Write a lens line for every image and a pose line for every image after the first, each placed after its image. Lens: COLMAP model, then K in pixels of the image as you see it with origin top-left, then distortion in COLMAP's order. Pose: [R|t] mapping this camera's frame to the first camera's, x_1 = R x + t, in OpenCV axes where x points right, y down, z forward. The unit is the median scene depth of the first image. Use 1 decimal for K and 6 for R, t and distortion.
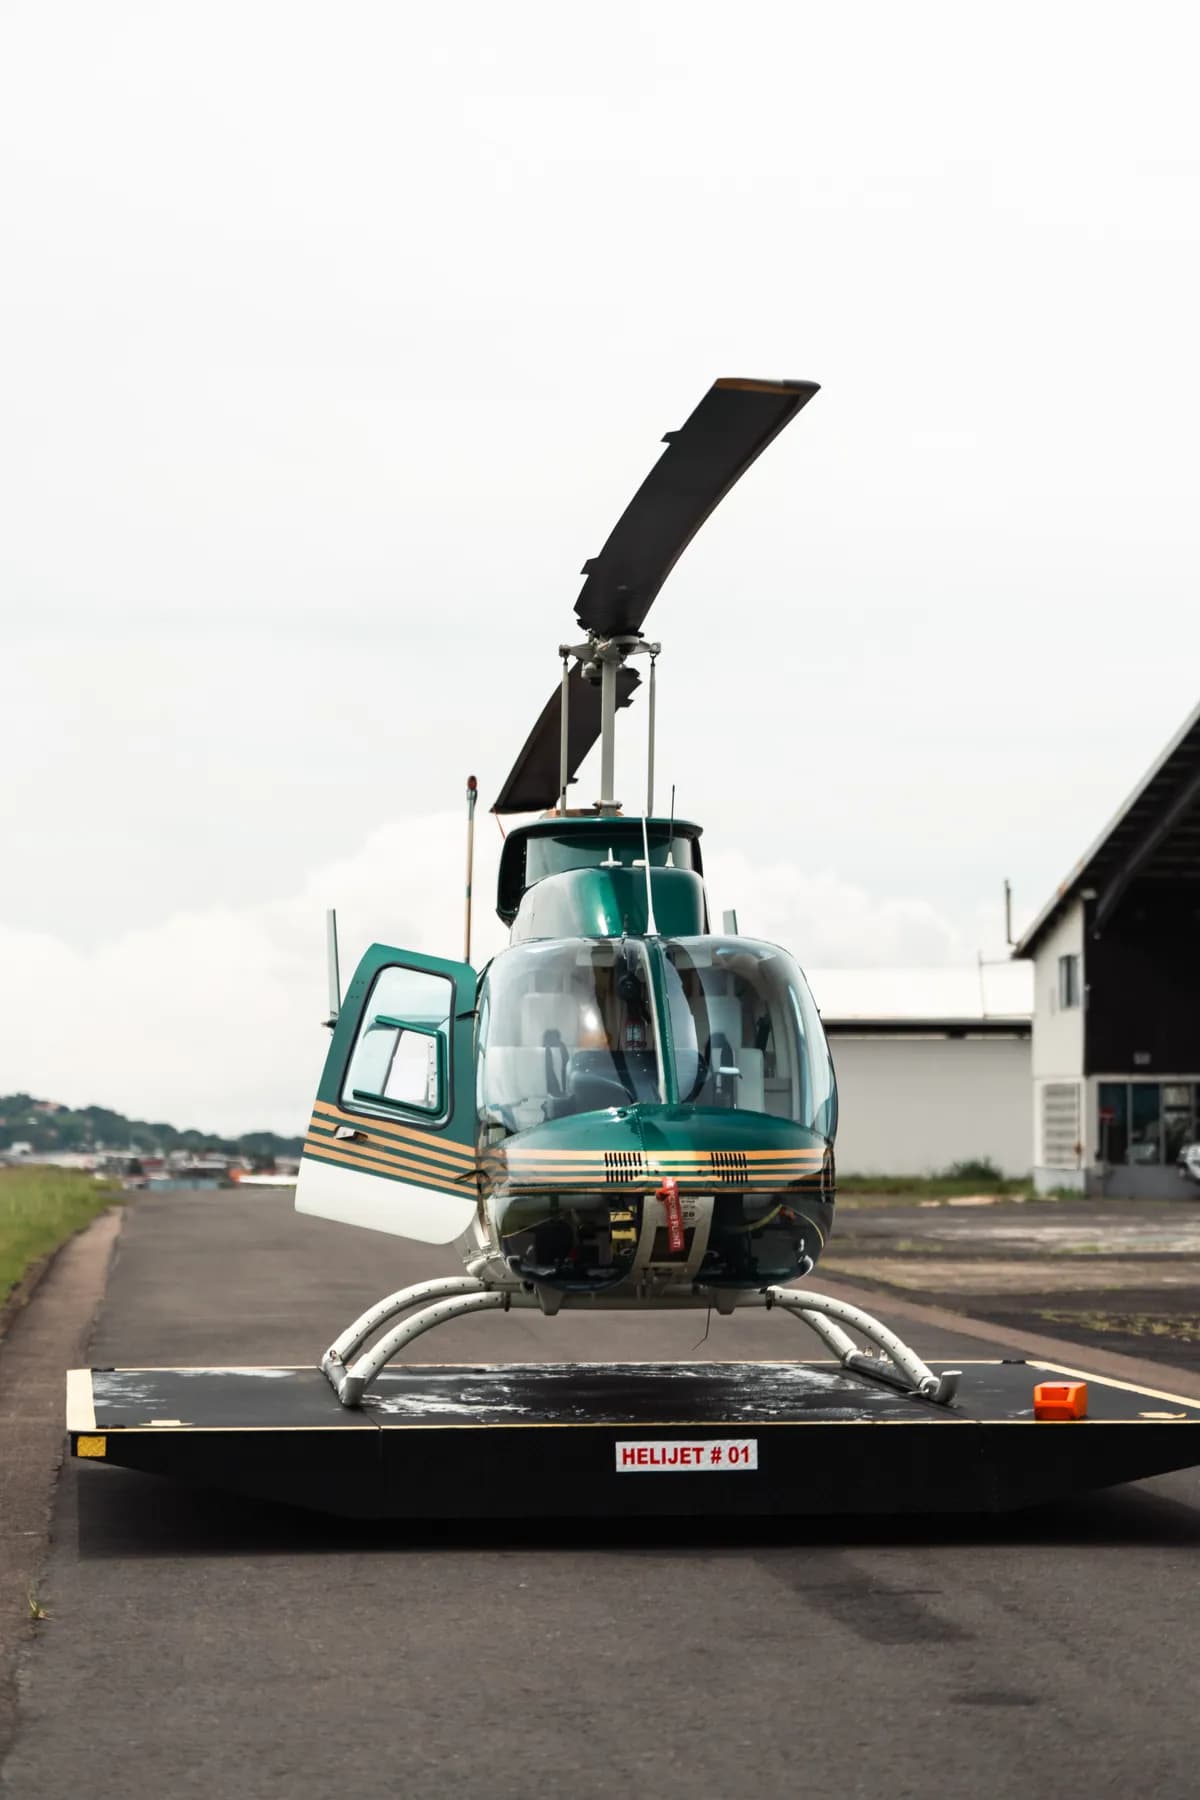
lens RADIAL K [[5022.6, 0, 600.0], [0, 5022.6, 900.0], [0, 0, 1]] dist [0.058017, 1.080079]
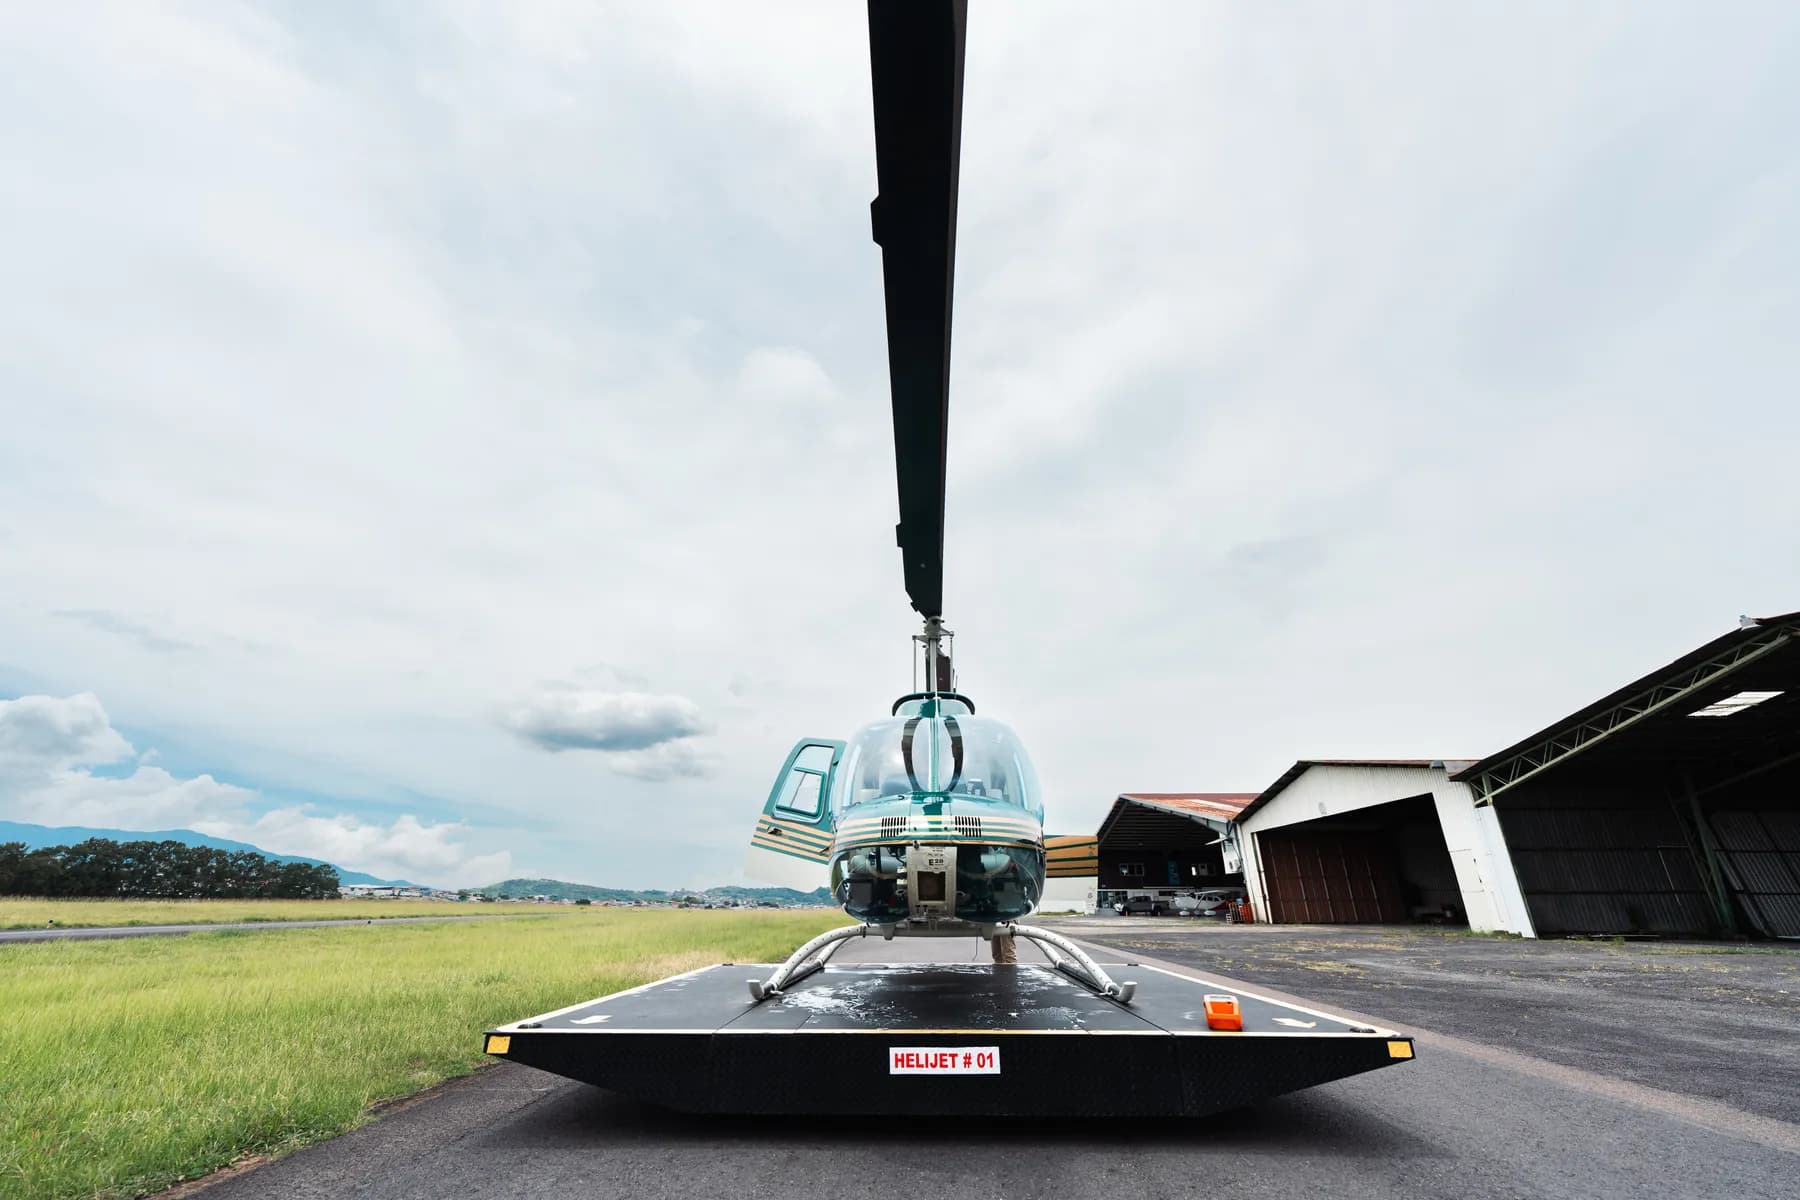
lens RADIAL K [[727.4, 0, 895.7], [0, 727.4, 594.1], [0, 0, 1]] dist [0.000200, 0.000043]
pose [[0.990324, -0.052818, -0.128329, 0.032836], [0.004114, 0.935506, -0.353286, 0.059760], [0.138712, 0.349340, 0.926672, 0.728620]]
